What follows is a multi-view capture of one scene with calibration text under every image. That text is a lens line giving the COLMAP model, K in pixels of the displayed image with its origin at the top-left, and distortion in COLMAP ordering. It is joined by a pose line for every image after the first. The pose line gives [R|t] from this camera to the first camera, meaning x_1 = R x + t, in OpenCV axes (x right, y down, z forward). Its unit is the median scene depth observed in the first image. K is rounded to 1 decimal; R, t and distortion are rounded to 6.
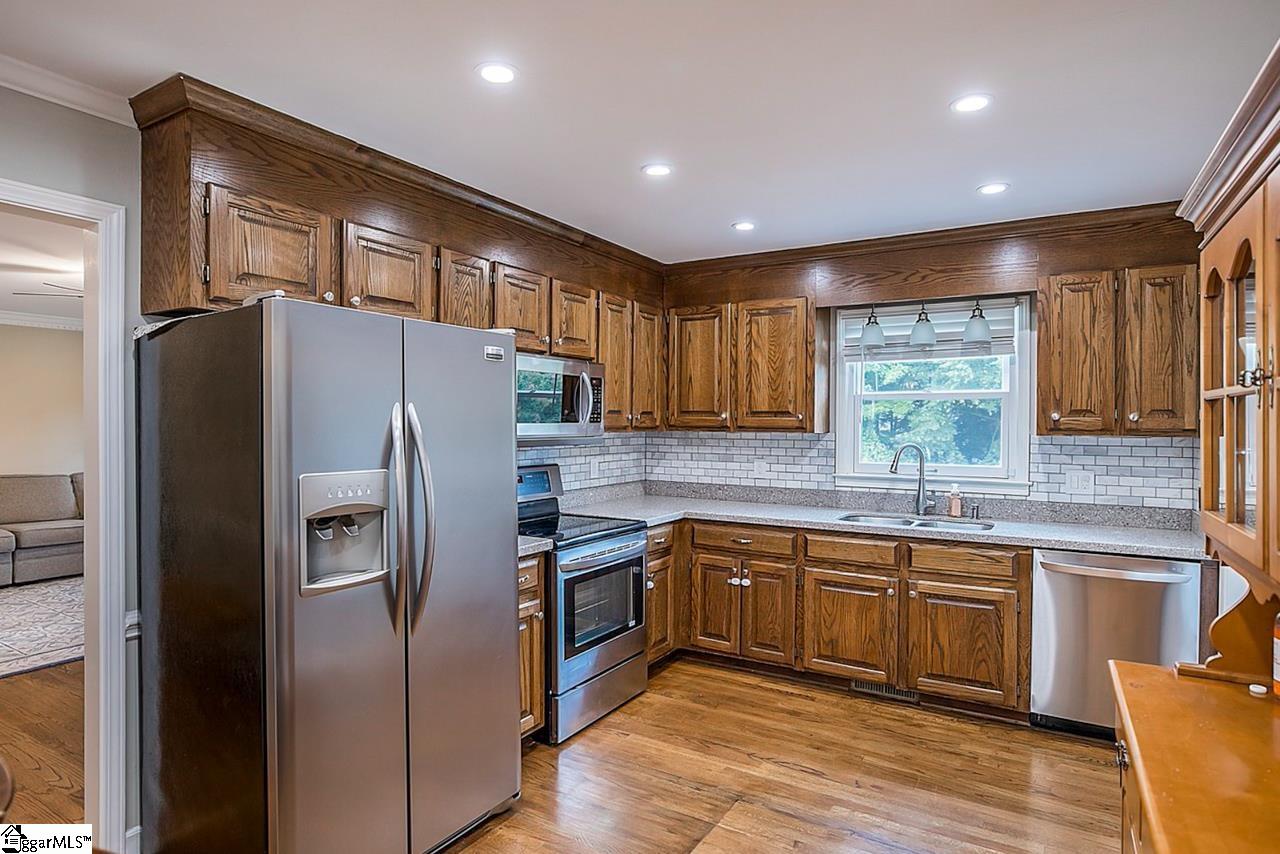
lens RADIAL K [[648.1, 0, 593.1], [0, 648.1, 427.0], [0, 0, 1]] dist [-0.010970, 0.000947]
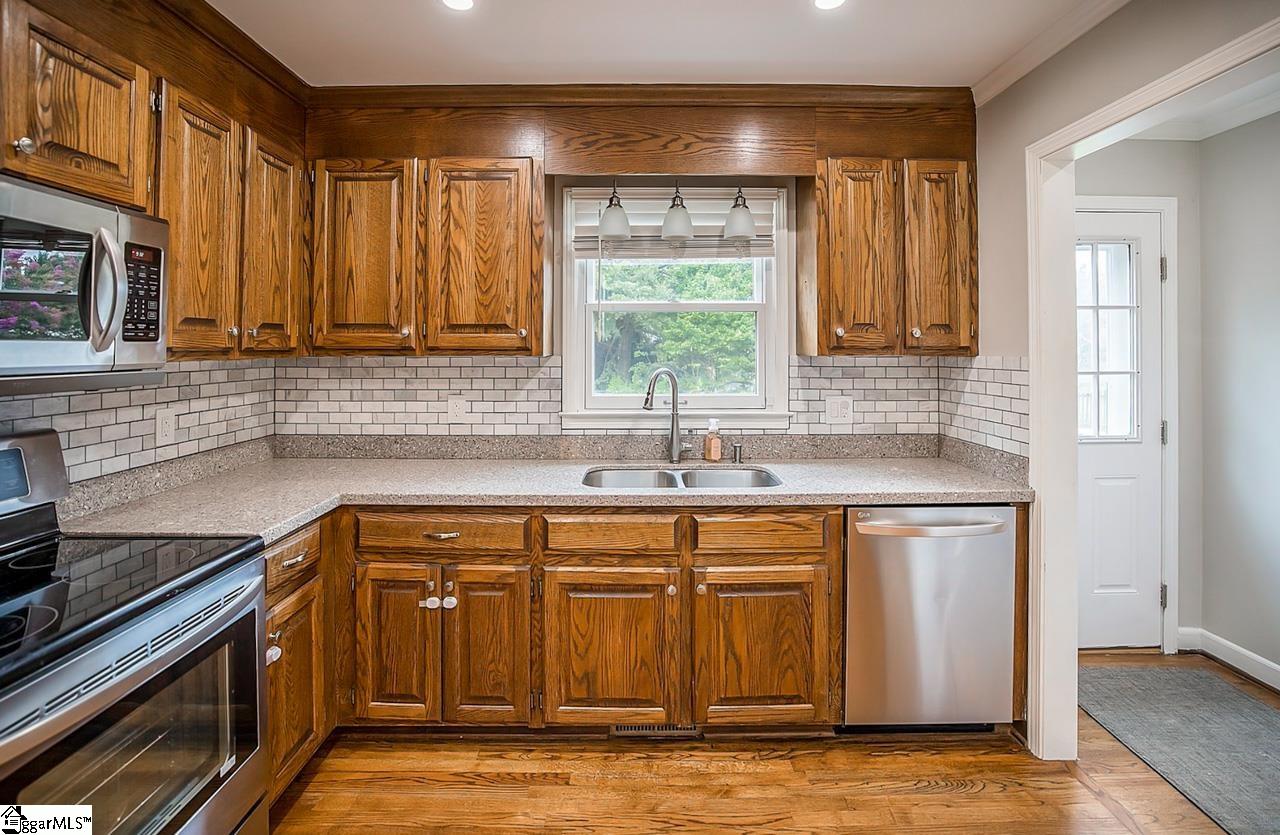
lens RADIAL K [[597.5, 0, 601.4], [0, 597.5, 337.6], [0, 0, 1]] dist [-0.039363, 0.000407]
pose [[0.848675, 0.003292, 0.528904, 0.063664], [0.008912, 0.999750, -0.020523, 0.002838], [-0.528839, 0.022131, 0.848434, 0.463266]]
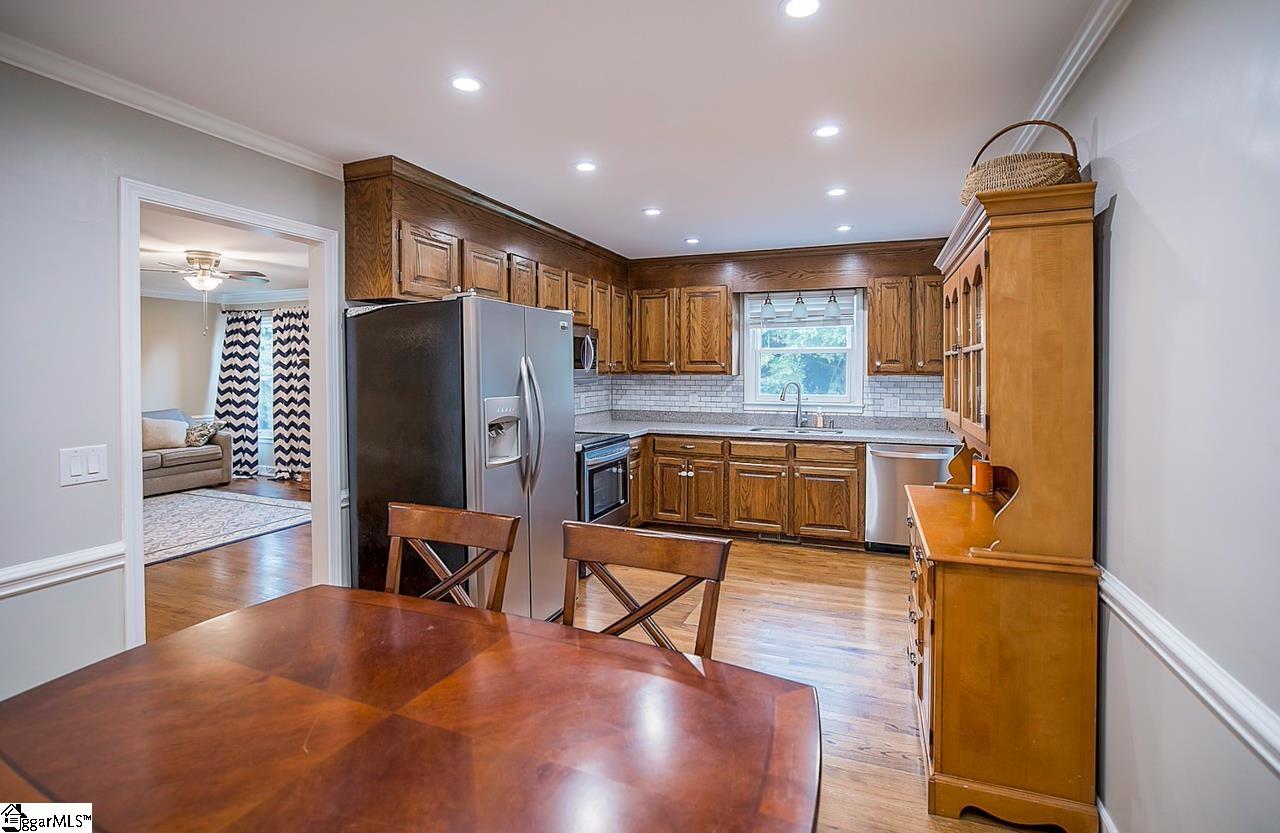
lens RADIAL K [[548.2, 0, 599.8], [0, 548.2, 375.2], [0, 0, 1]] dist [0.000041, 0.000087]
pose [[0.987763, -0.006032, 0.155846, -0.178802], [0.005531, 0.999978, 0.003647, 0.003254], [-0.155865, -0.002740, 0.987775, -0.240277]]
